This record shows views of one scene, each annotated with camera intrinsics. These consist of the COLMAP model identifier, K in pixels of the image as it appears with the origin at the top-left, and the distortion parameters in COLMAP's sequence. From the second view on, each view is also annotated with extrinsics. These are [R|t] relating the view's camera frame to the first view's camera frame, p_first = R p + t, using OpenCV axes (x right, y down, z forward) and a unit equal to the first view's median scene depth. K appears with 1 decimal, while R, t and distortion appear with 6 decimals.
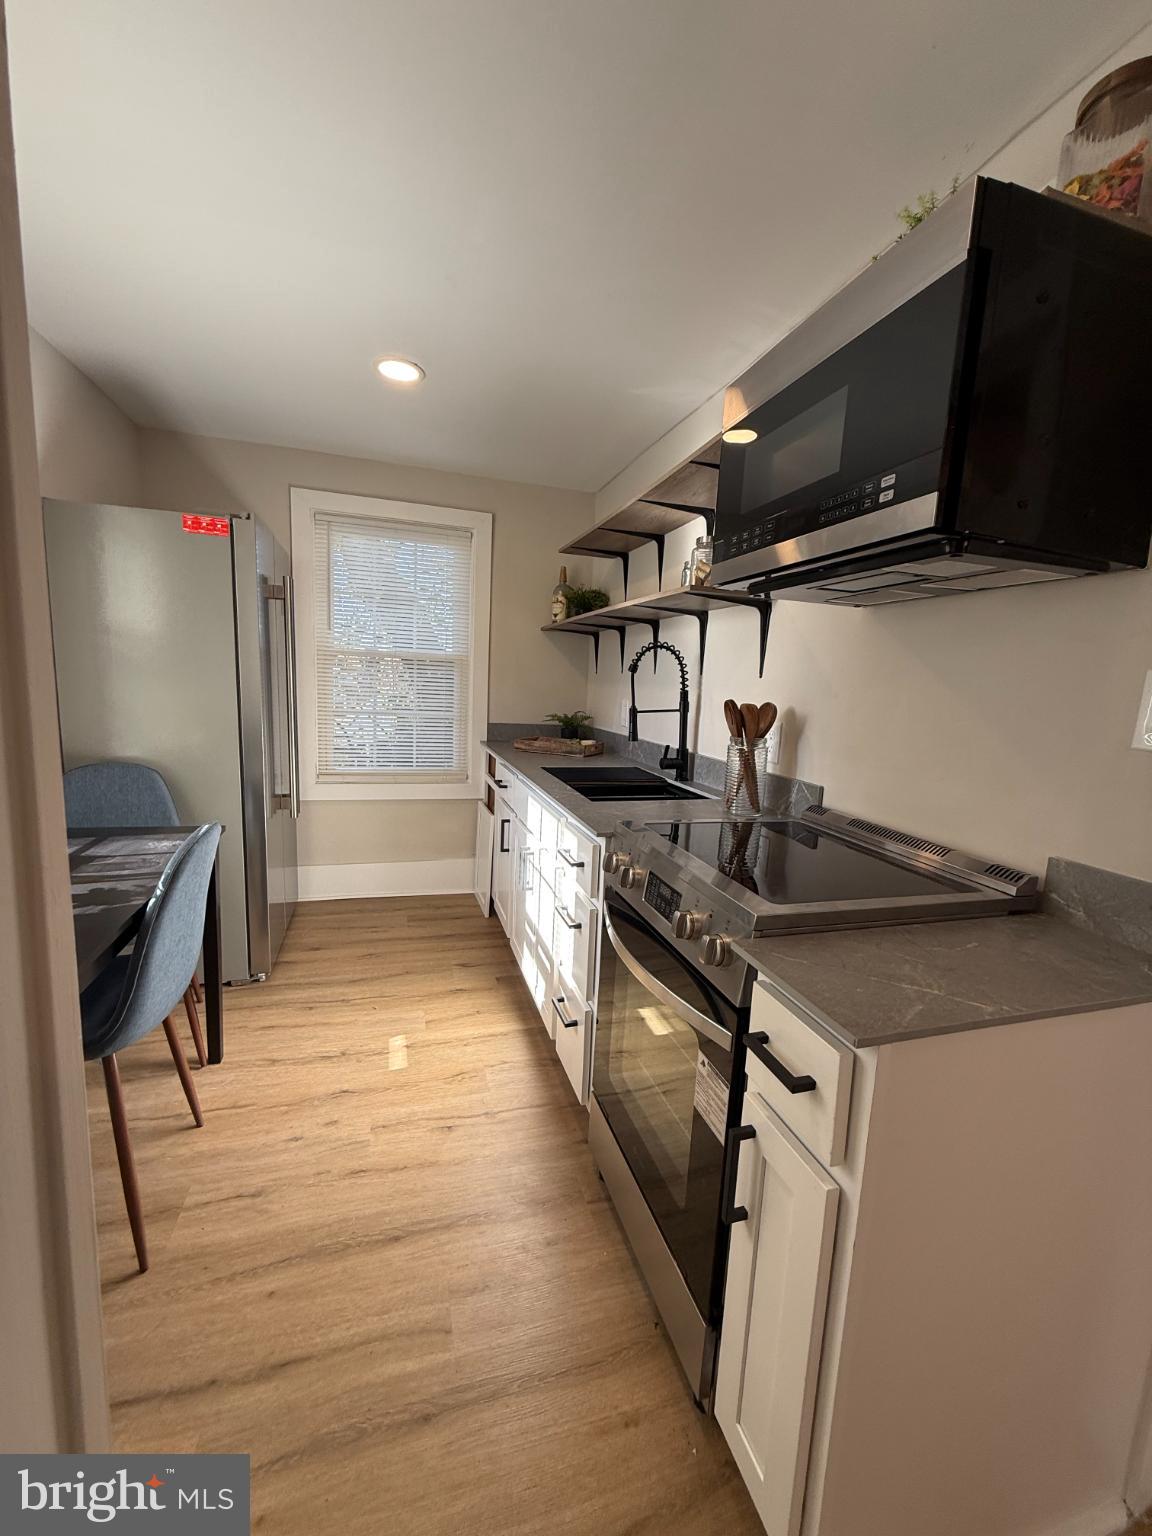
lens RADIAL K [[609.0, 0, 572.8], [0, 609.0, 769.0], [0, 0, 1]] dist [-0.001969, 0.001079]
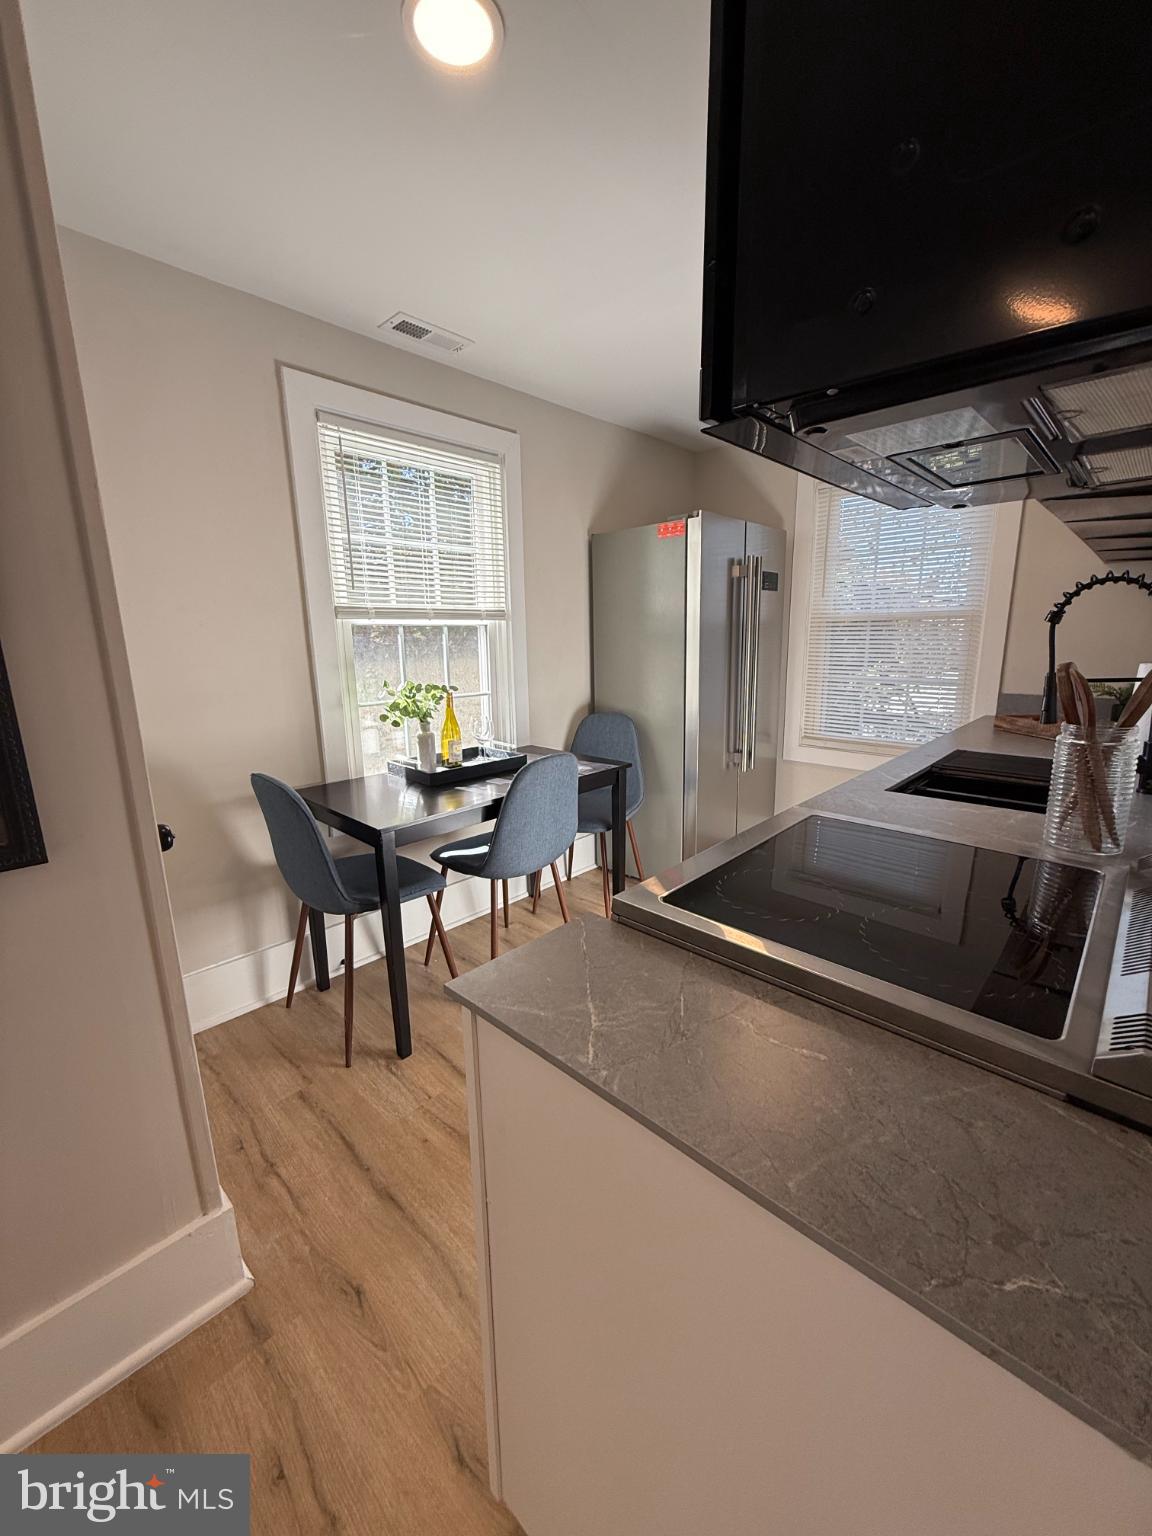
lens RADIAL K [[609.0, 0, 574.2], [0, 609.0, 766.0], [0, 0, 1]] dist [-0.001969, 0.001079]
pose [[0.493248, 0.131283, -0.859925, 0.443902], [-0.086411, 0.991051, 0.101737, -0.022488], [0.865586, 0.024125, 0.500178, 0.195670]]
